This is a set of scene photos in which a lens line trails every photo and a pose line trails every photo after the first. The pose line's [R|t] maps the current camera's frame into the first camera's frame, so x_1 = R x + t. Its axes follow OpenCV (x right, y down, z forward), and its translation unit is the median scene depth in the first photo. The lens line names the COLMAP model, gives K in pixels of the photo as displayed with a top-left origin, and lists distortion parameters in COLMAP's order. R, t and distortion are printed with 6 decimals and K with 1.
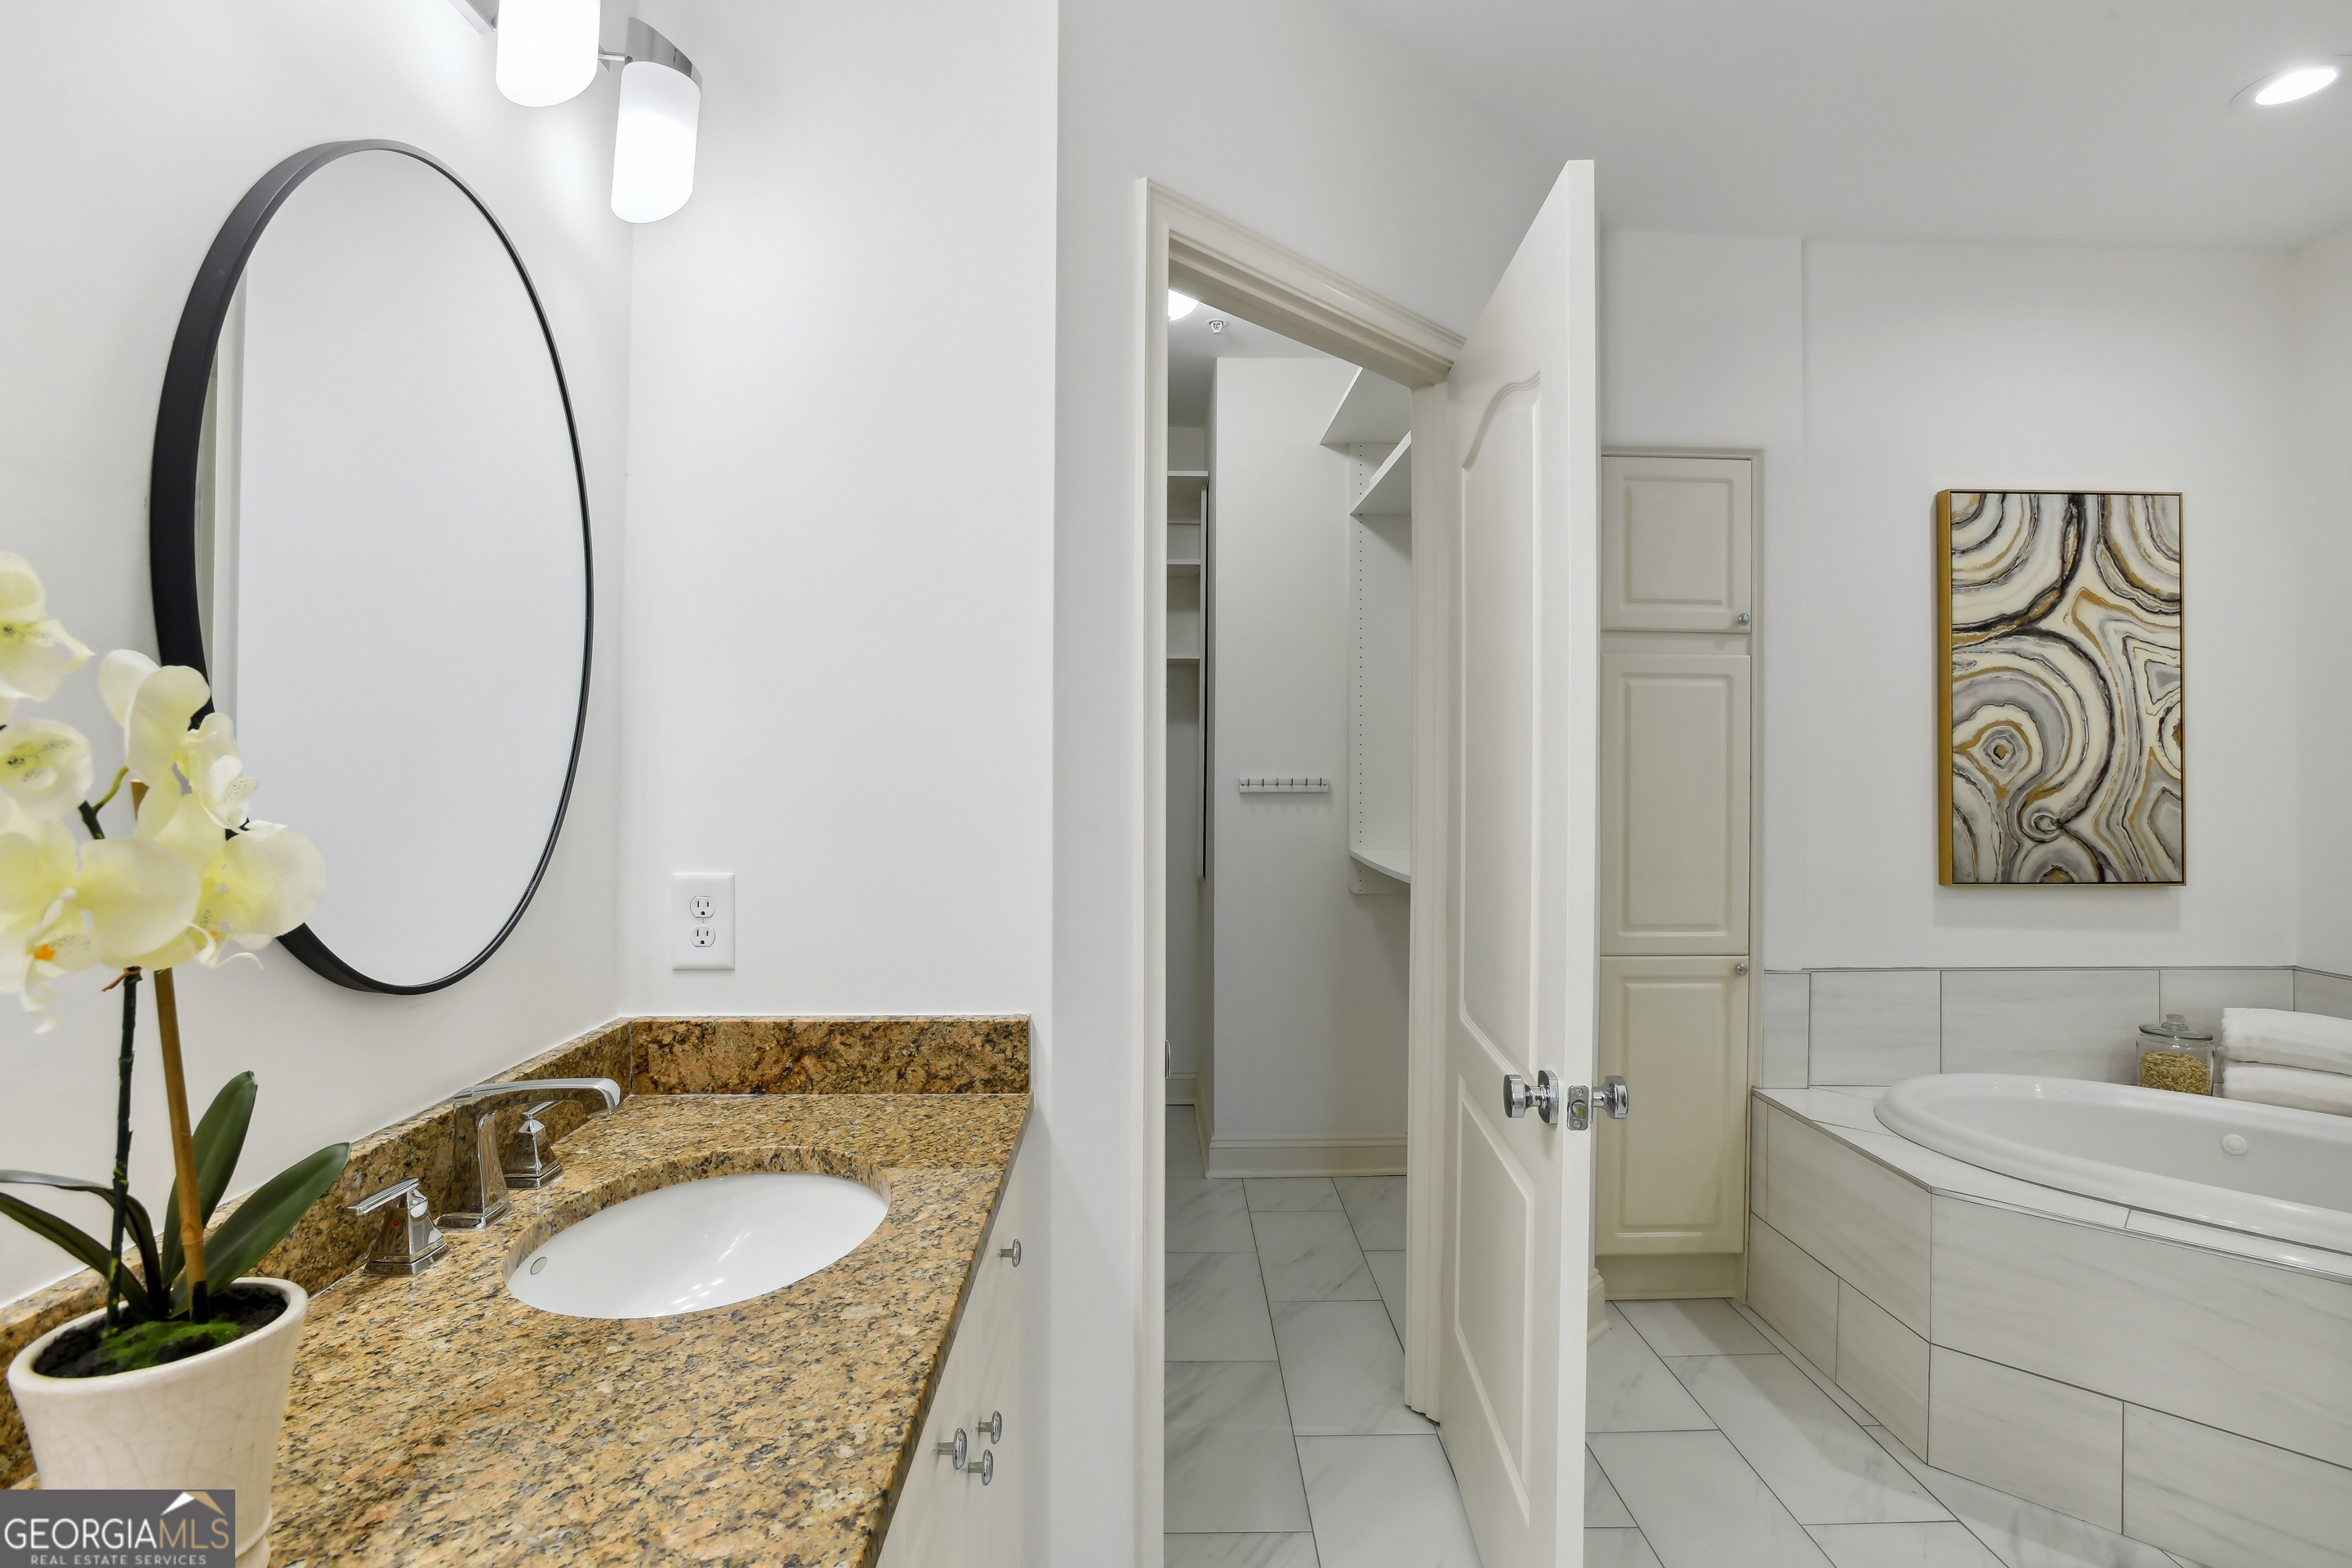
lens RADIAL K [[1160.3, 0, 1168.3], [0, 1160.3, 739.5], [0, 0, 1]] dist [-0.047162, 0.024849]
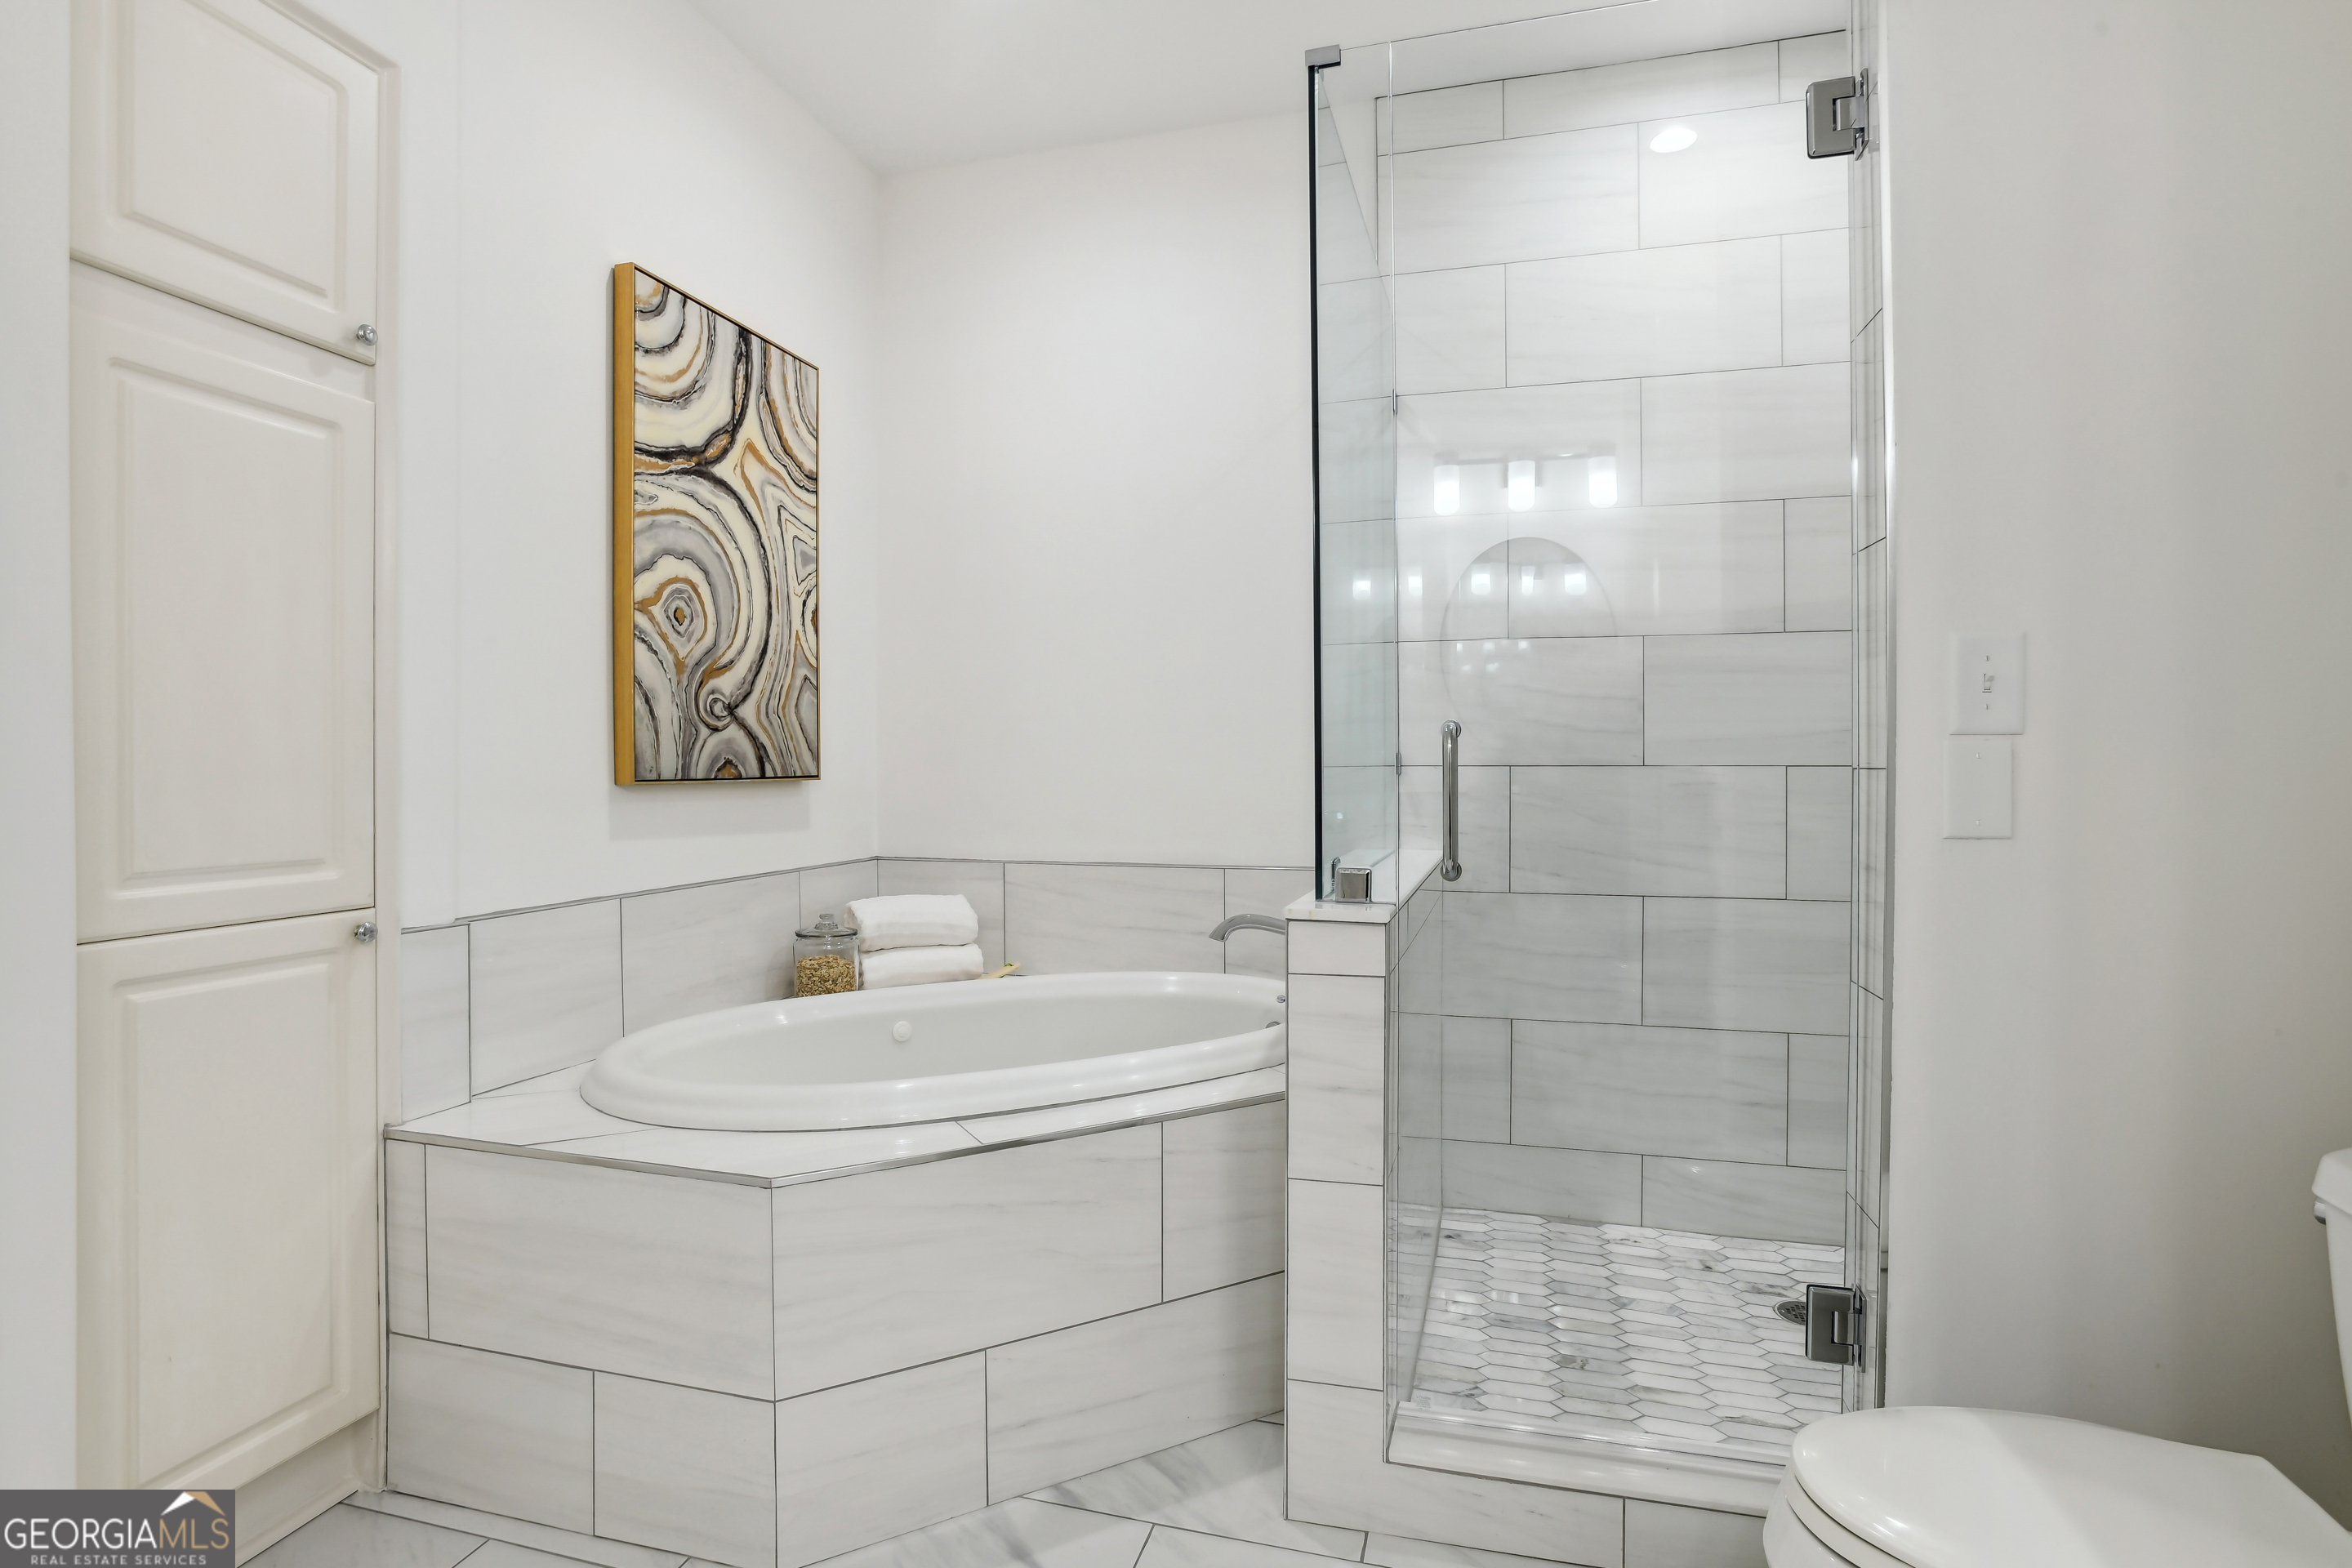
lens RADIAL K [[1133.6, 0, 1176.0], [0, 1133.6, 784.0], [0, 0, 1]] dist [-0.065452, 0.039771]
pose [[0.276335, -0.016156, 0.960926, 0.072621], [-0.022381, 0.999479, 0.023241, 0.102652], [-0.960801, -0.027929, 0.275830, 0.448414]]
